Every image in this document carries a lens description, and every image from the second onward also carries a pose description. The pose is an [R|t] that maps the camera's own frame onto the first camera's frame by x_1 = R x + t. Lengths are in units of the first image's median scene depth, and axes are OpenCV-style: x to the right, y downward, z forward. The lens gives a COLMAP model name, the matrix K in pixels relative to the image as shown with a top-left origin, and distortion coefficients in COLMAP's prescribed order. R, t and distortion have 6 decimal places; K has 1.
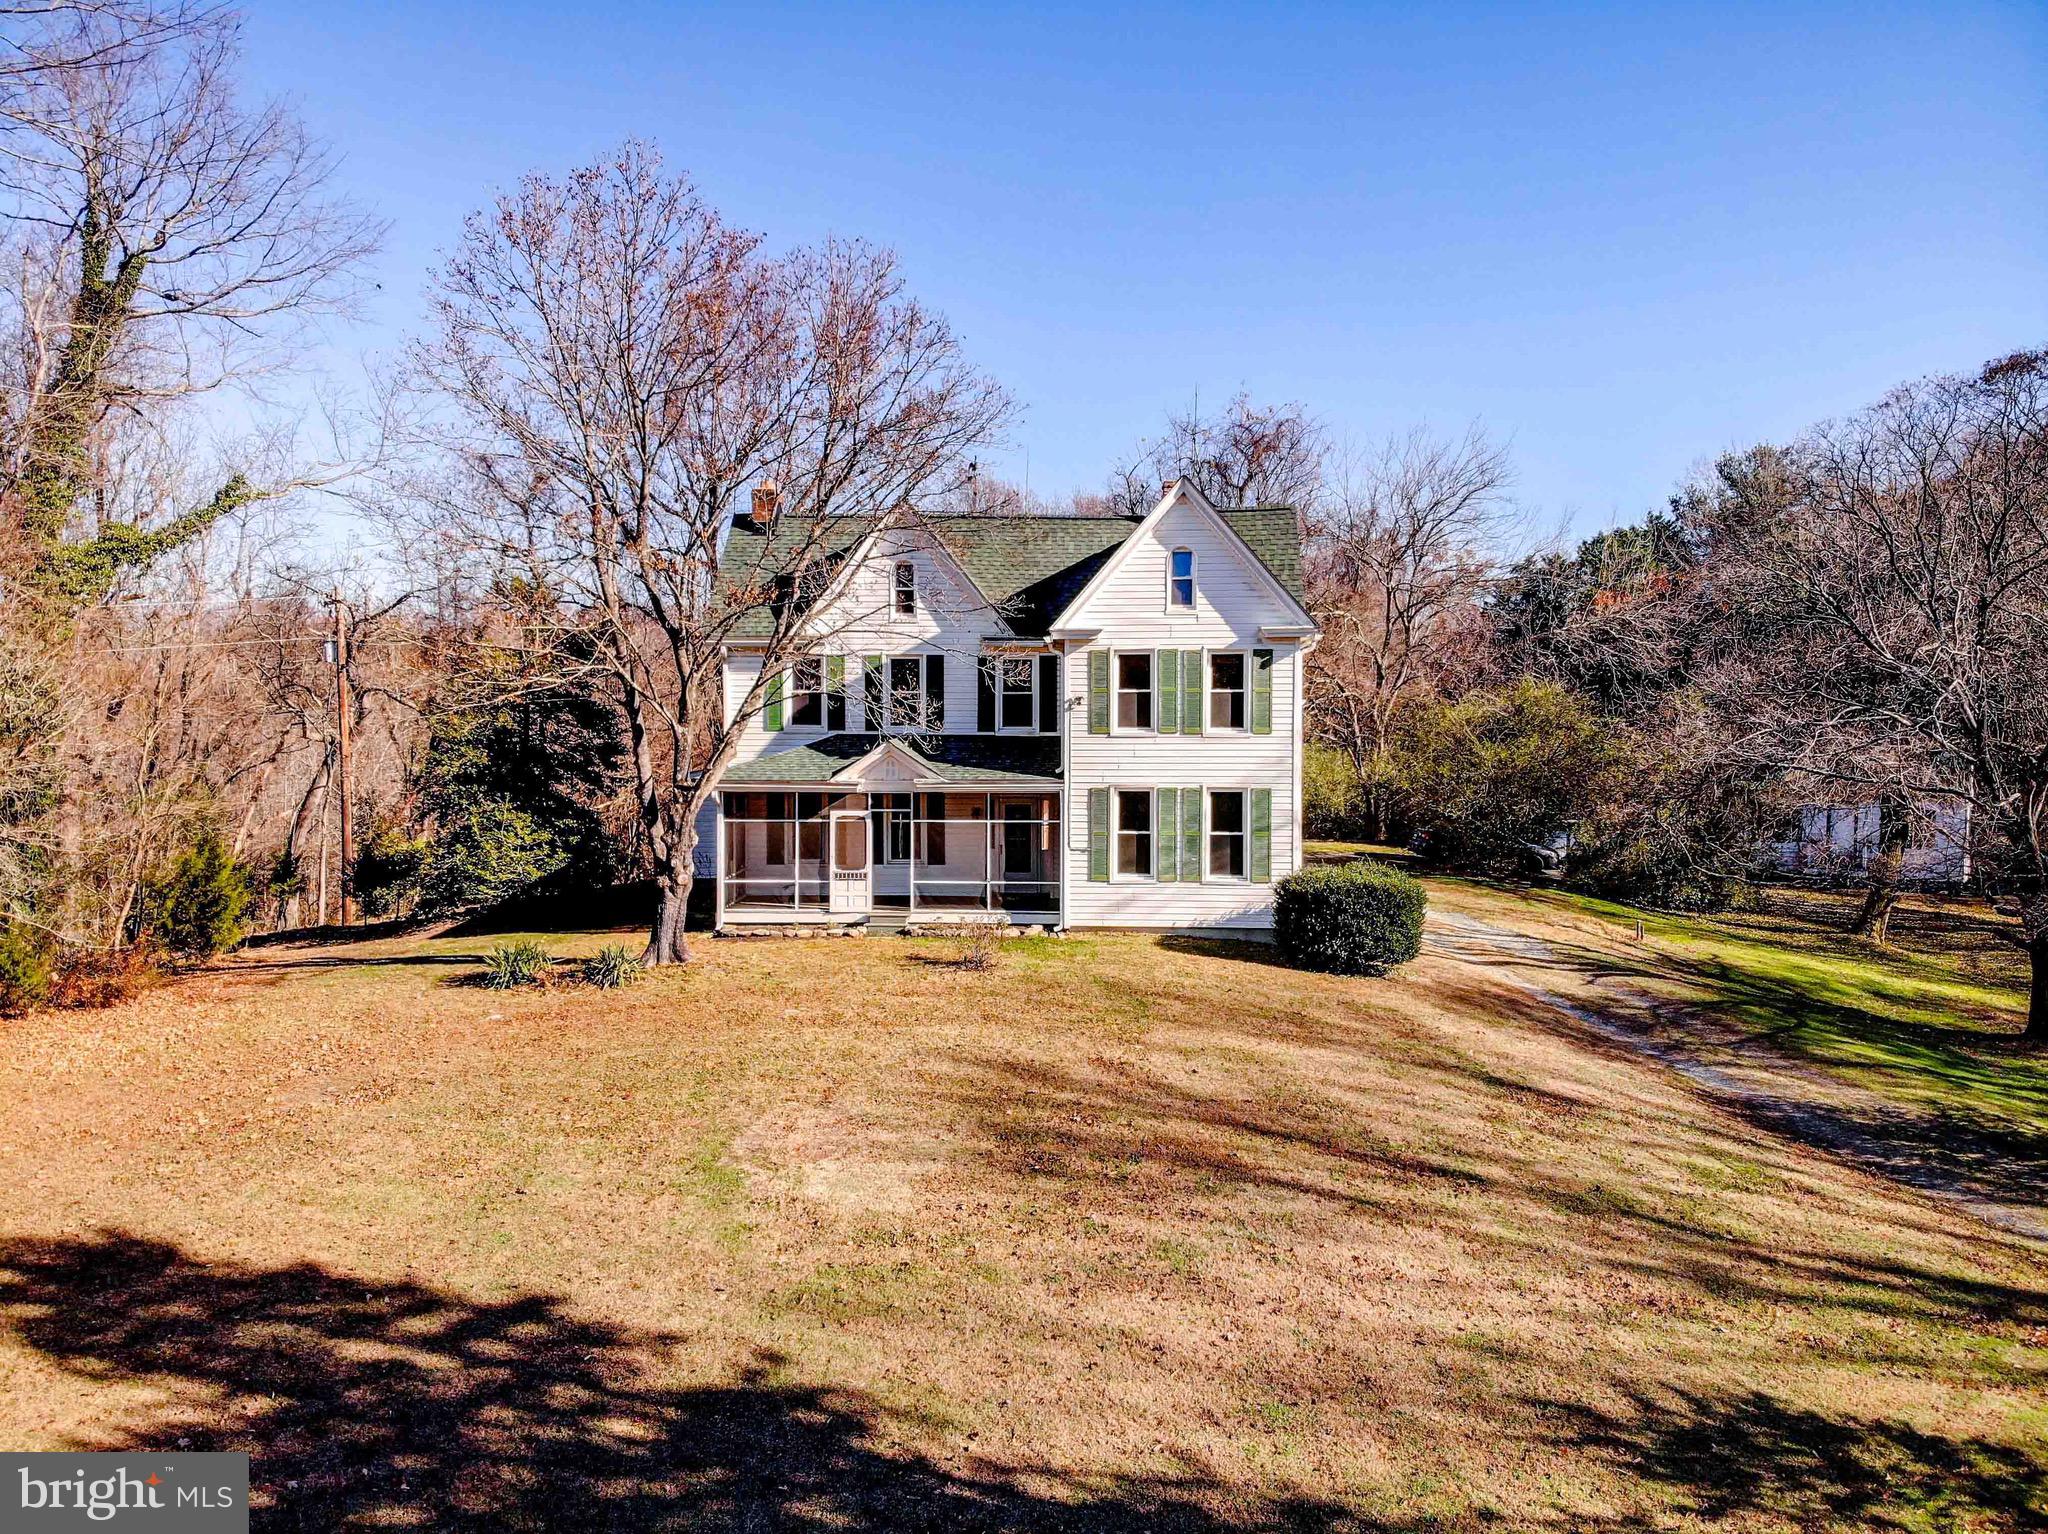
lens RADIAL K [[1476.9, 0, 1002.9], [0, 1476.9, 760.1], [0, 0, 1]] dist [0.082495, -0.190728]
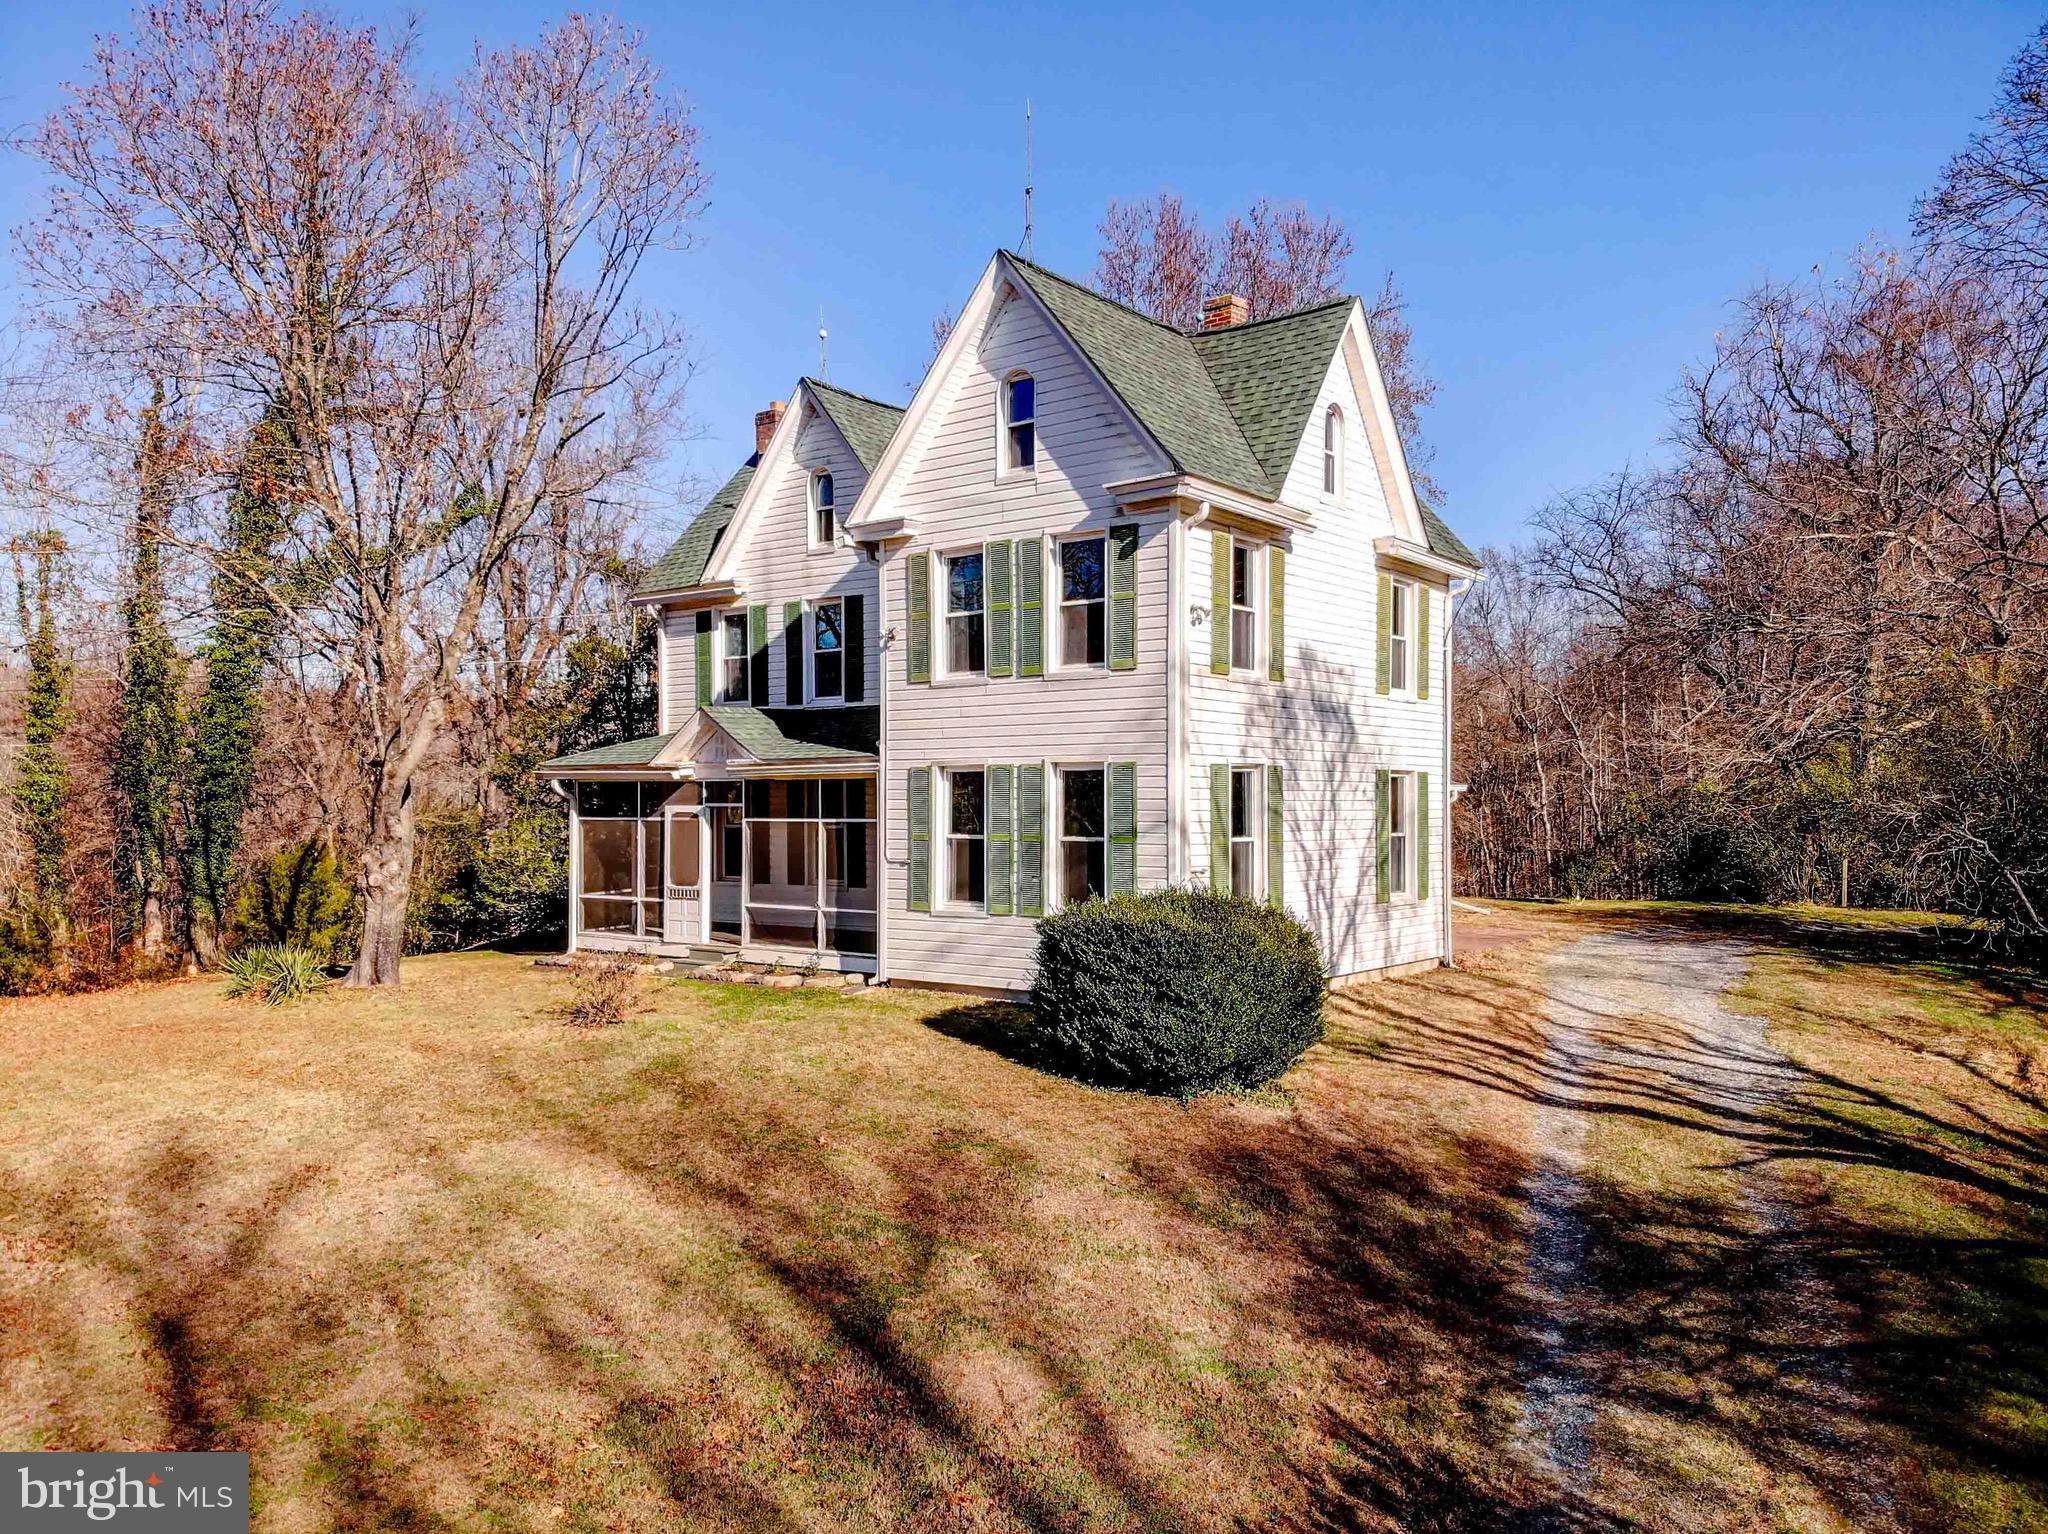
lens RADIAL K [[1471.3, 0, 1072.8], [0, 1471.3, 854.9], [0, 0, 1]] dist [0.004362, -0.047236]
pose [[0.845014, 0.016969, -0.534475, 0.468339], [-0.009107, 0.999808, 0.017344, 0.045489], [0.534667, -0.009788, 0.845006, 0.491461]]
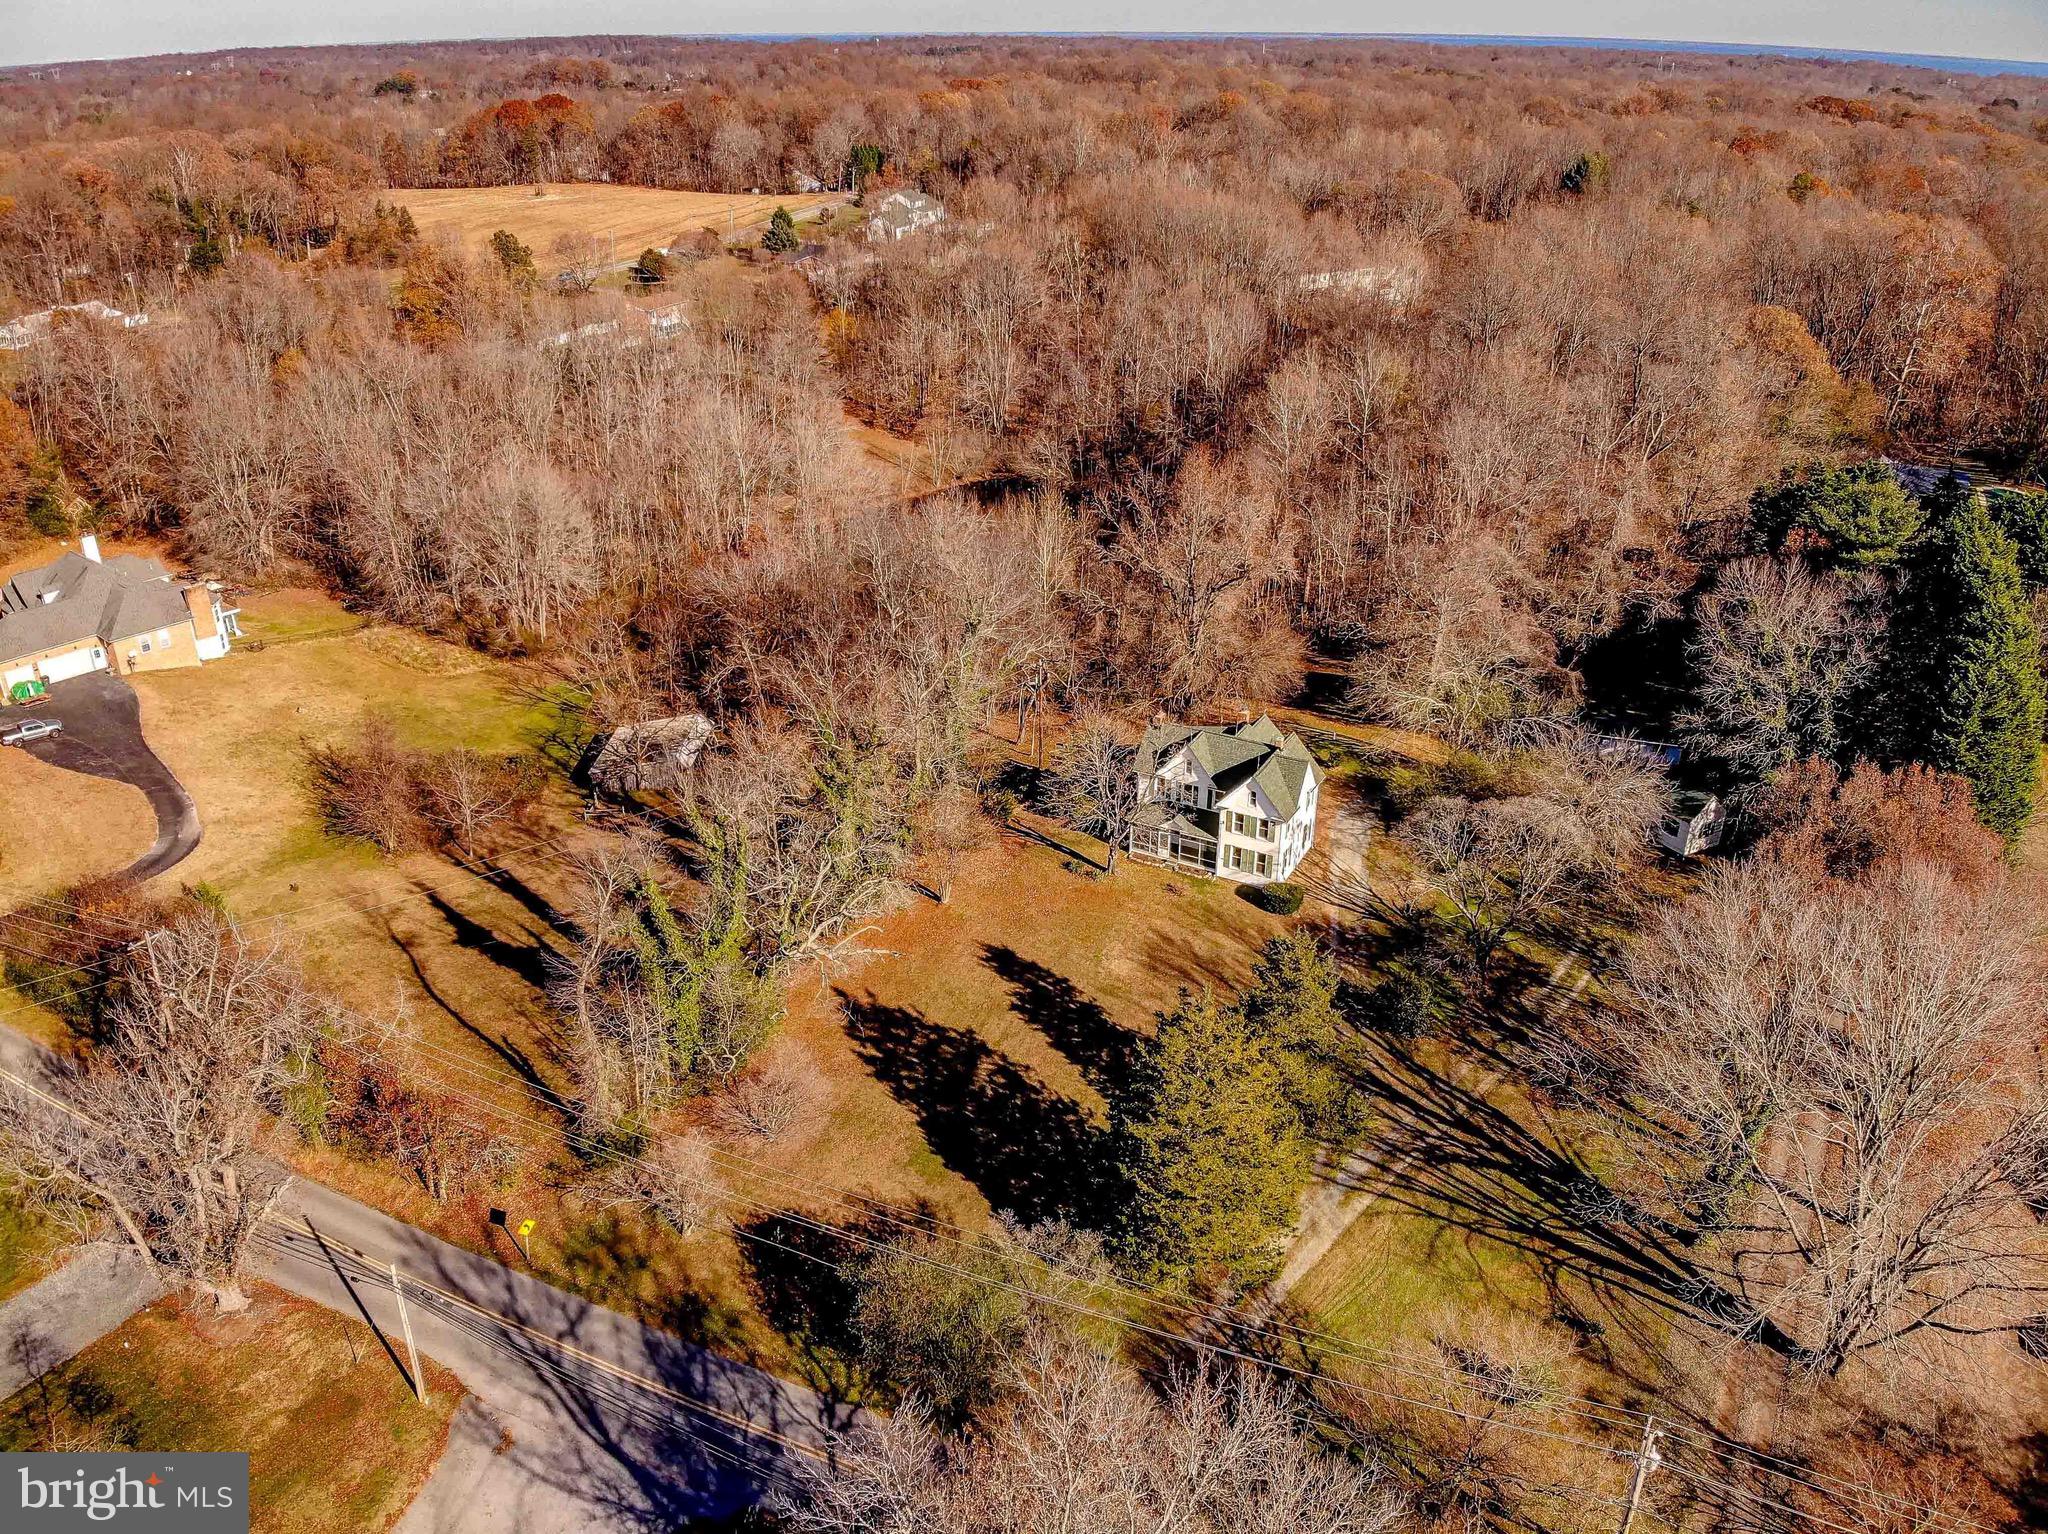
lens RADIAL K [[1506.8, 0, 1004.4], [0, 1506.8, 738.2], [0, 0, 1]] dist [0.126732, -0.291265]
pose [[0.908913, 0.171799, -0.379951, 0.937522], [-0.004815, 0.915446, 0.402411, -1.723945], [0.416959, -0.363927, 0.832888, -2.244487]]
